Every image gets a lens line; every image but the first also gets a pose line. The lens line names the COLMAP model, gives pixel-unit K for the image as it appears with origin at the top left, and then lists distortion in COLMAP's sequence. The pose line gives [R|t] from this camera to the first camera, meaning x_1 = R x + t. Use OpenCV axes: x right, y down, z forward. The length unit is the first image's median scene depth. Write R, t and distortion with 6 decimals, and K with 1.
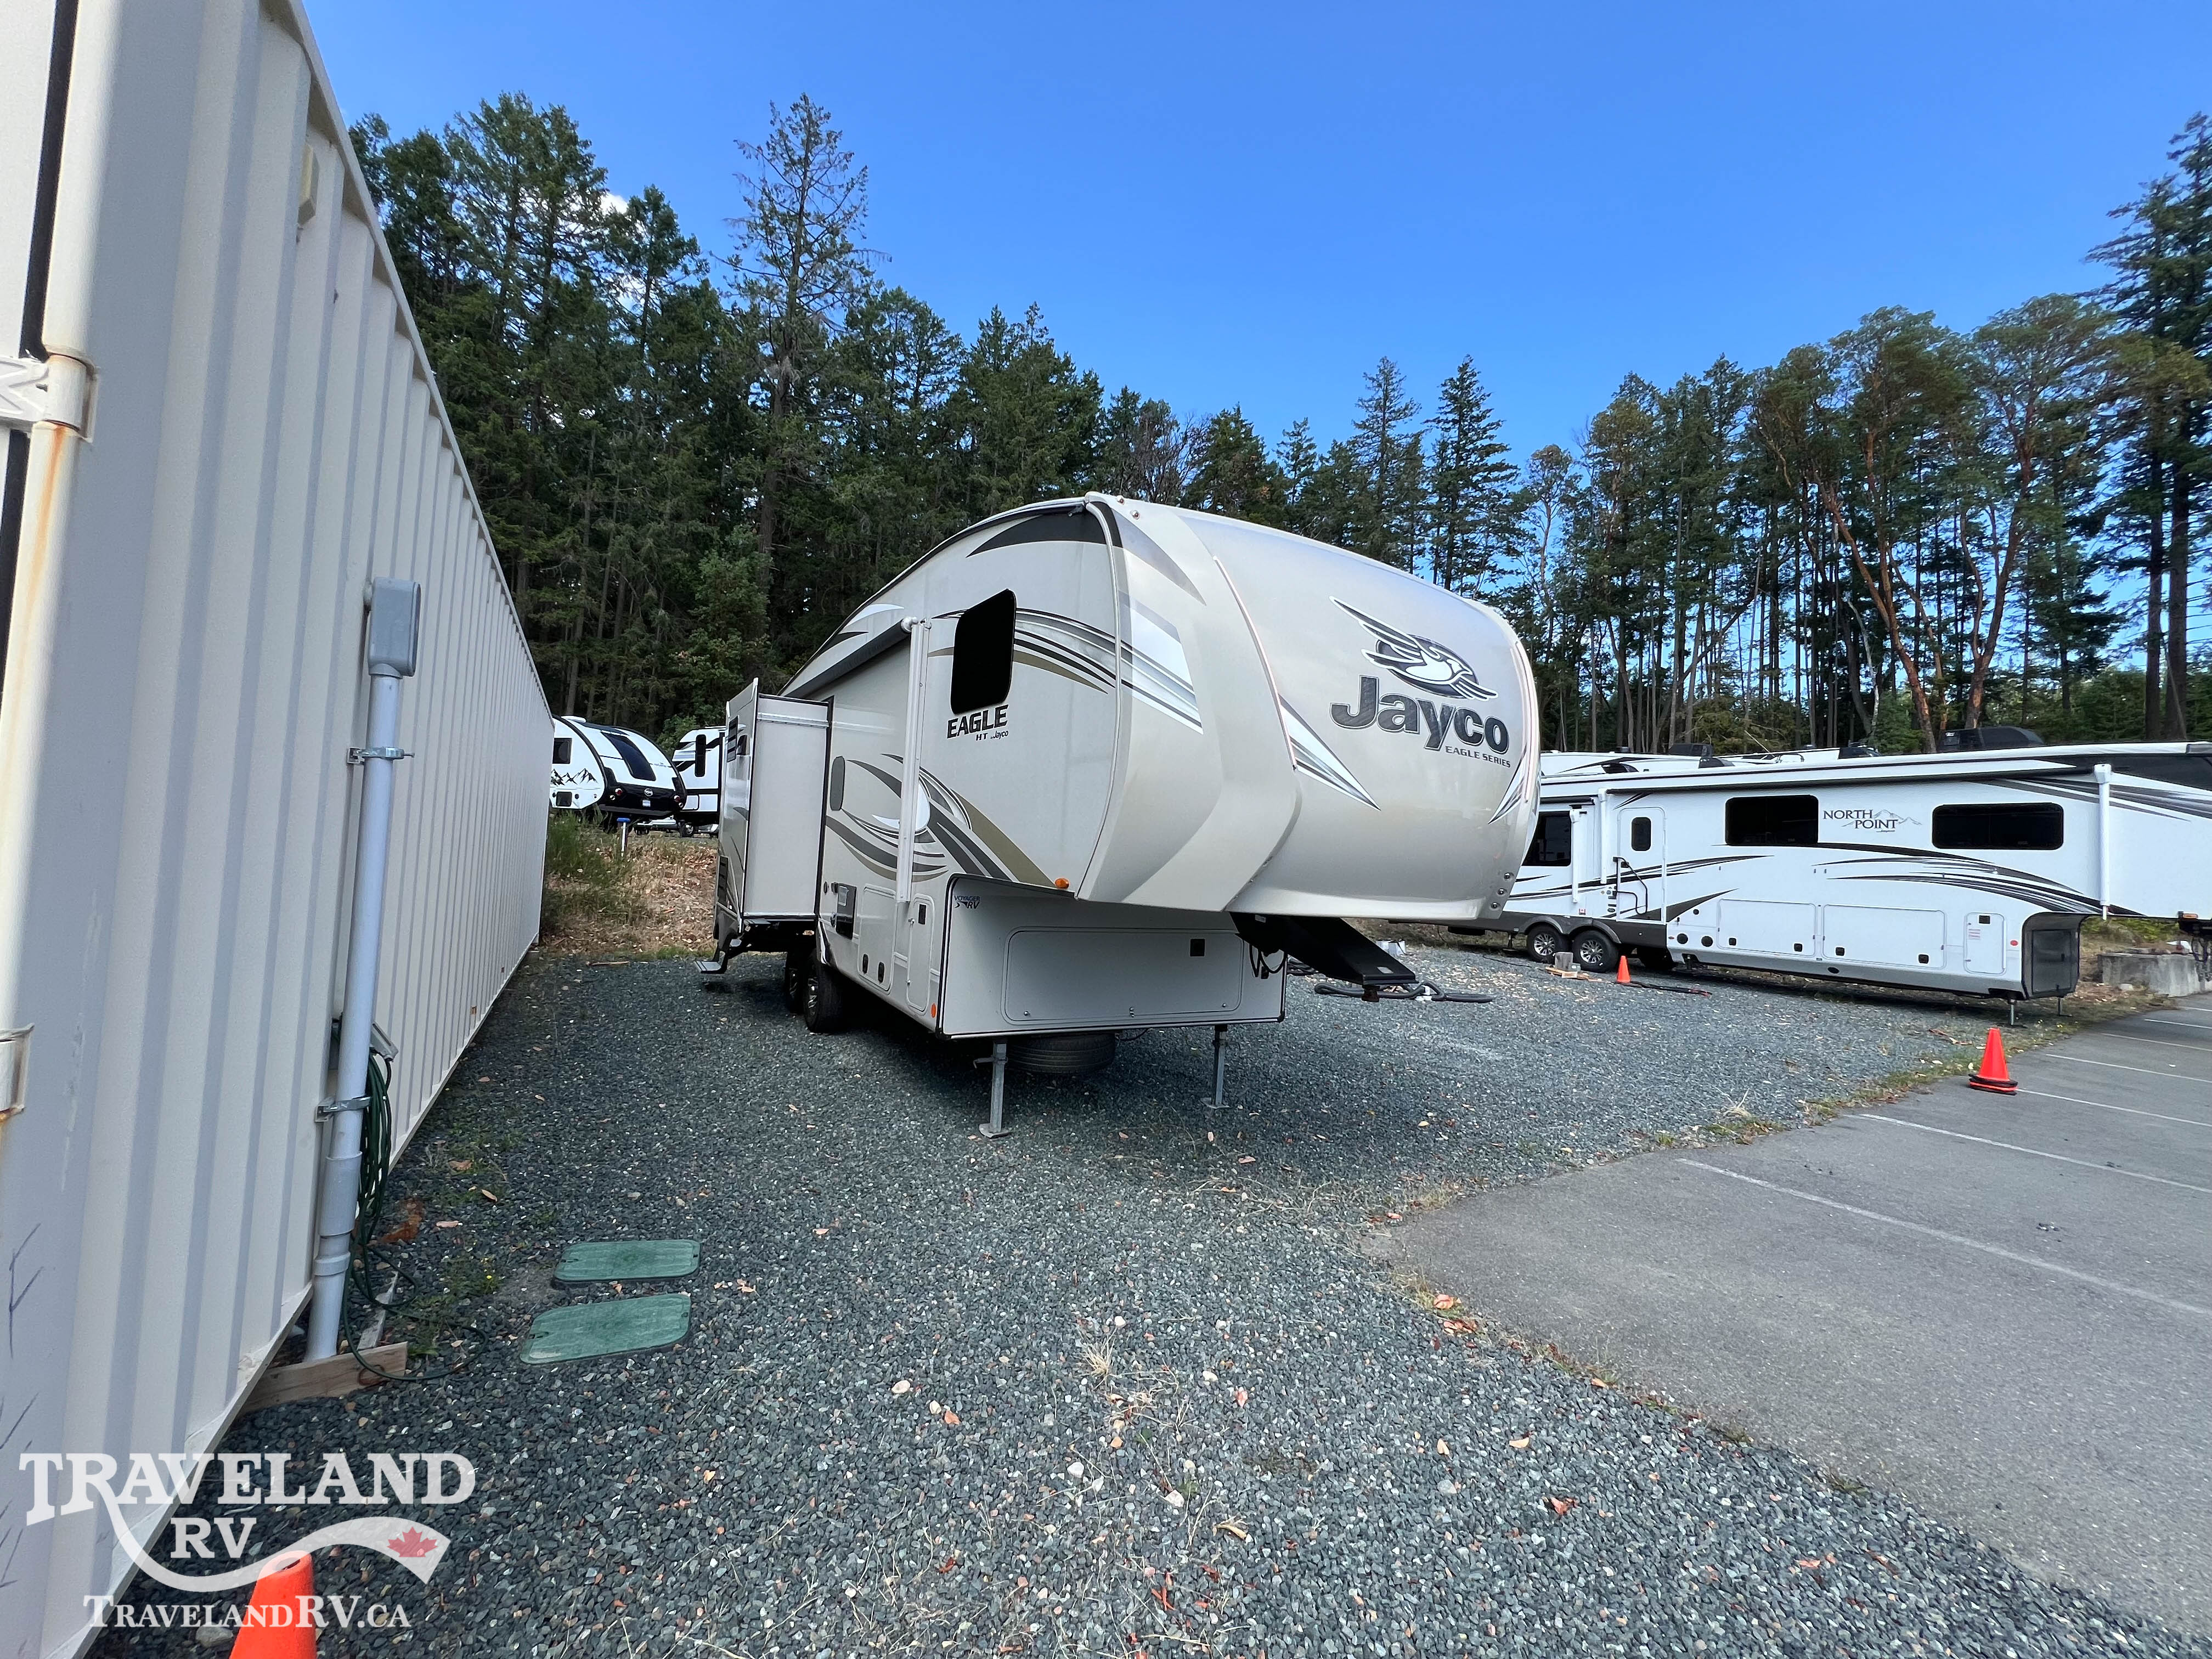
lens RADIAL K [[889.0, 0, 1107.5], [0, 889.0, 828.7], [0, 0, 1]] dist [-0.000530, 0.000415]
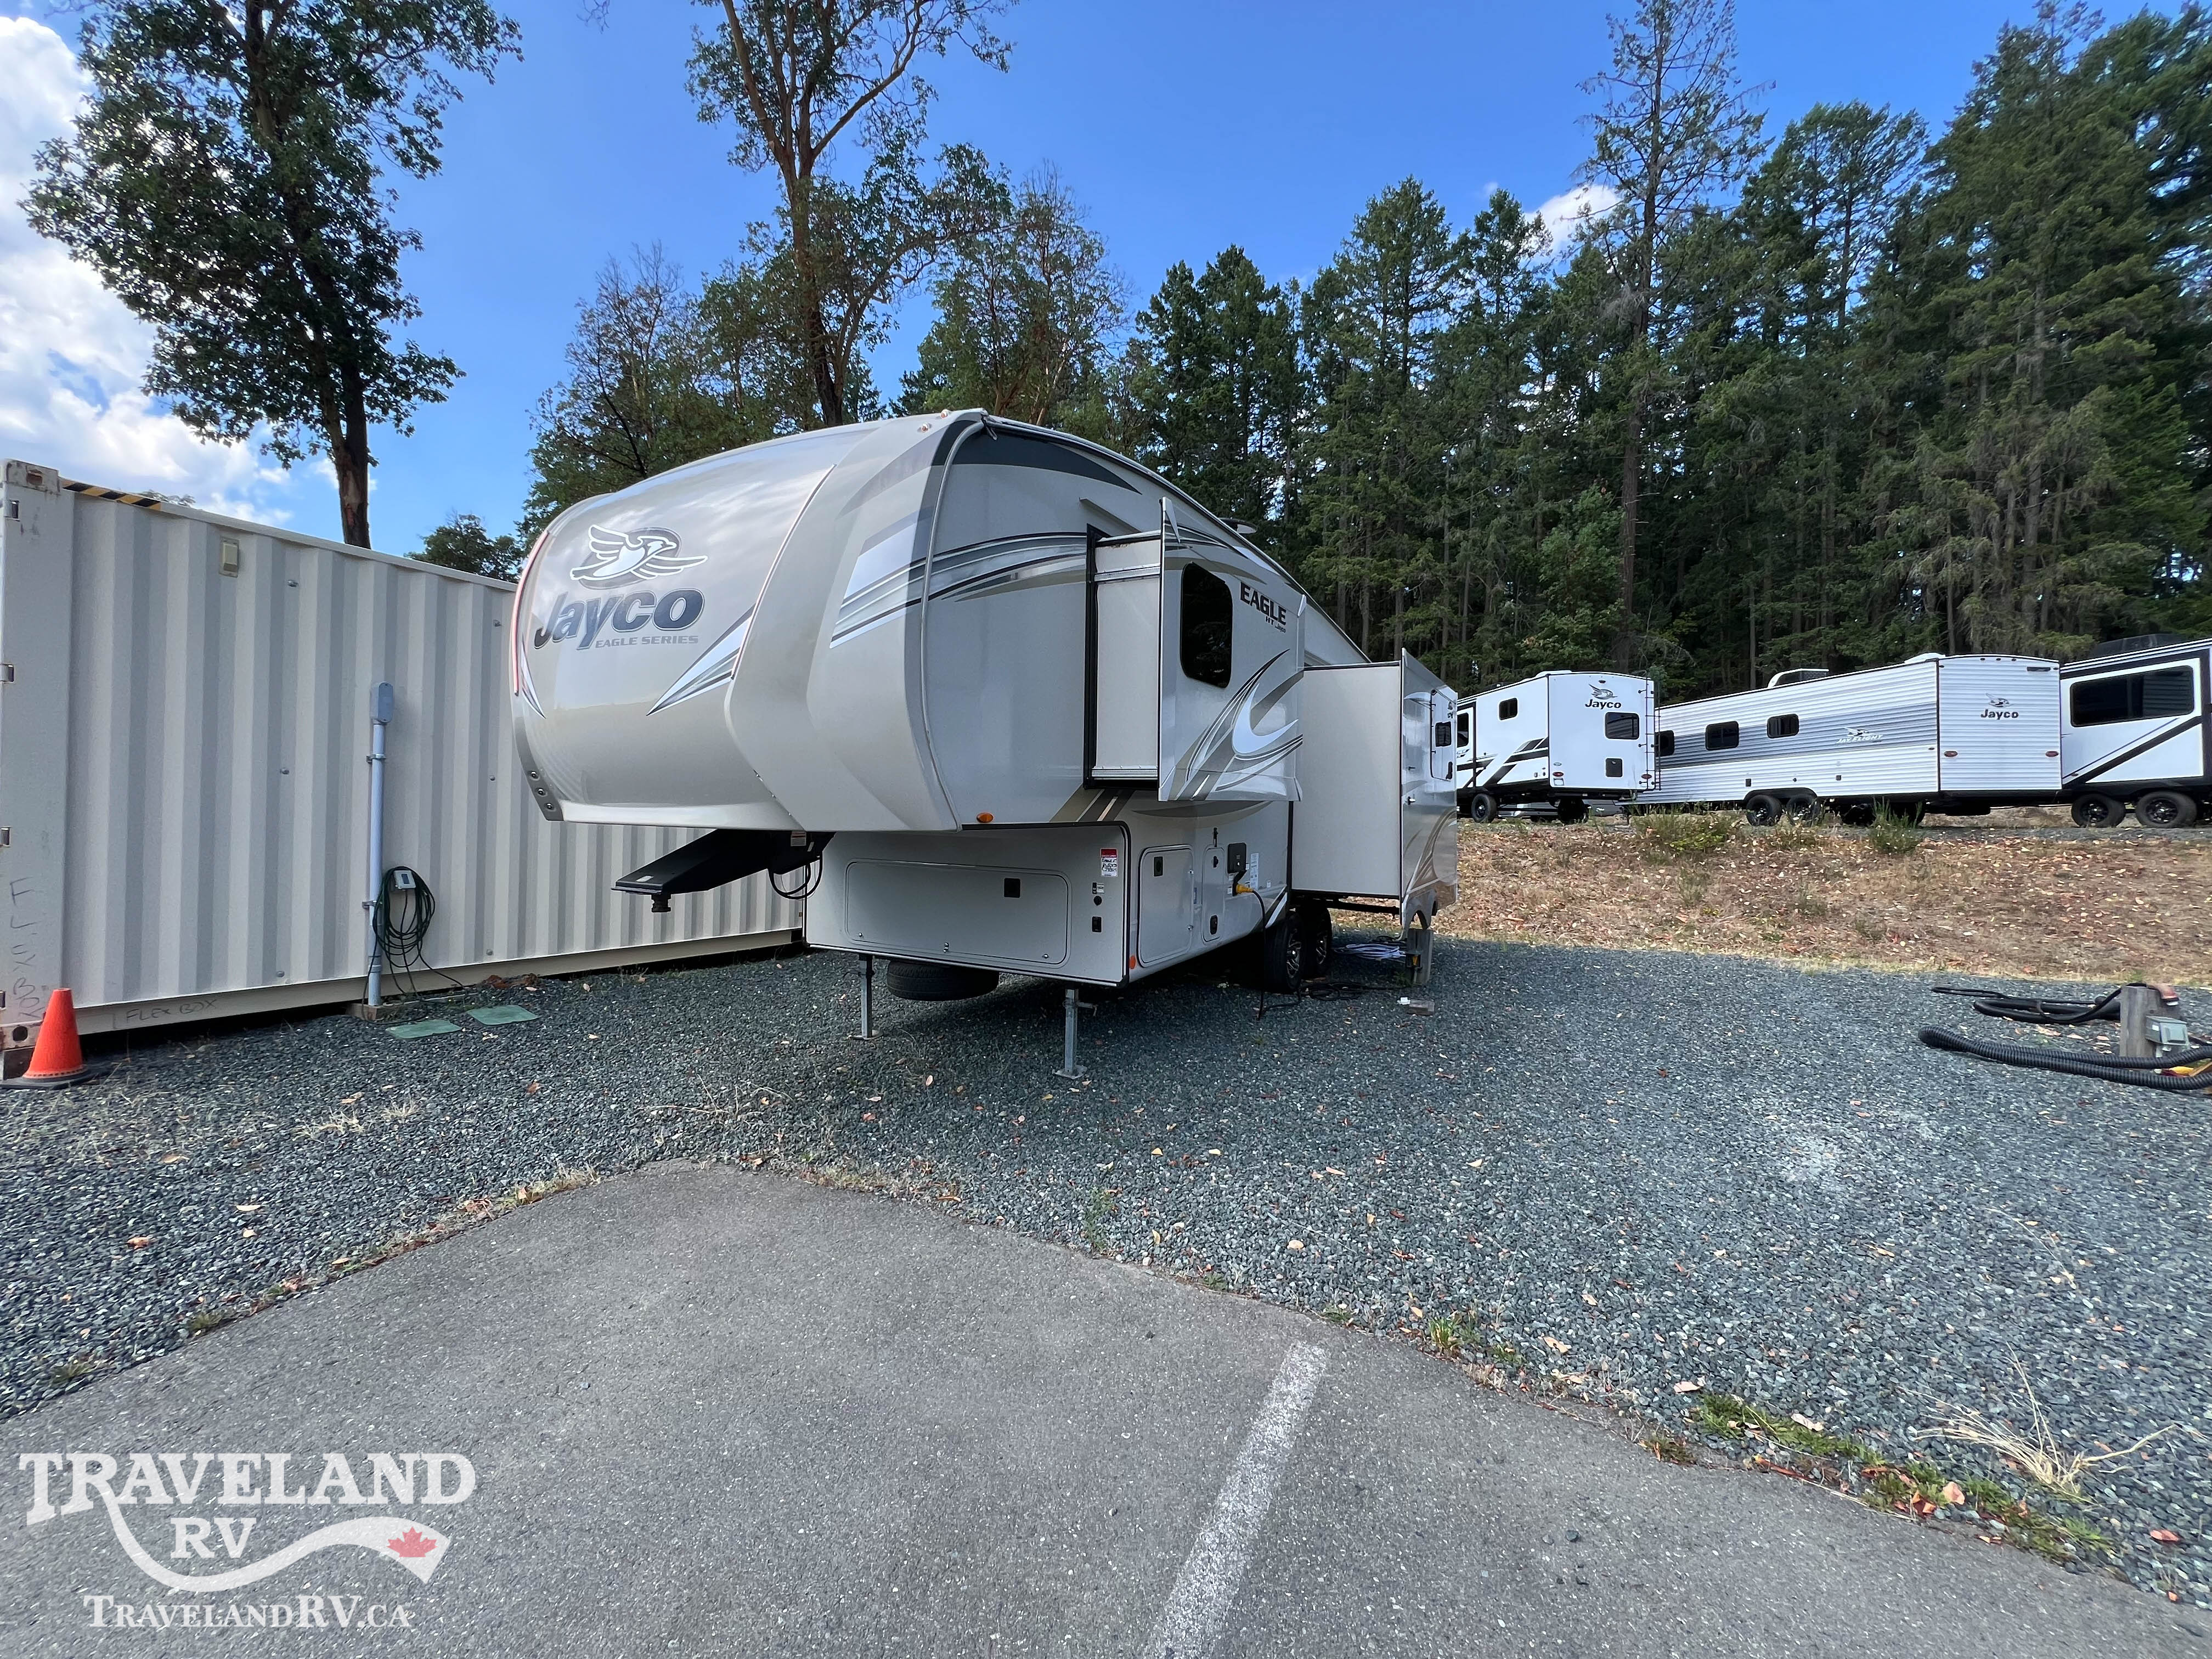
lens RADIAL K [[886.0, 0, 1104.7], [0, 886.0, 823.2], [0, 0, 1]] dist [0.000379, 0.000184]
pose [[0.513148, -0.036518, -0.857523, 0.117181], [0.036191, 0.999127, -0.020891, 0.011316], [0.857537, -0.020314, 0.514022, 0.077649]]
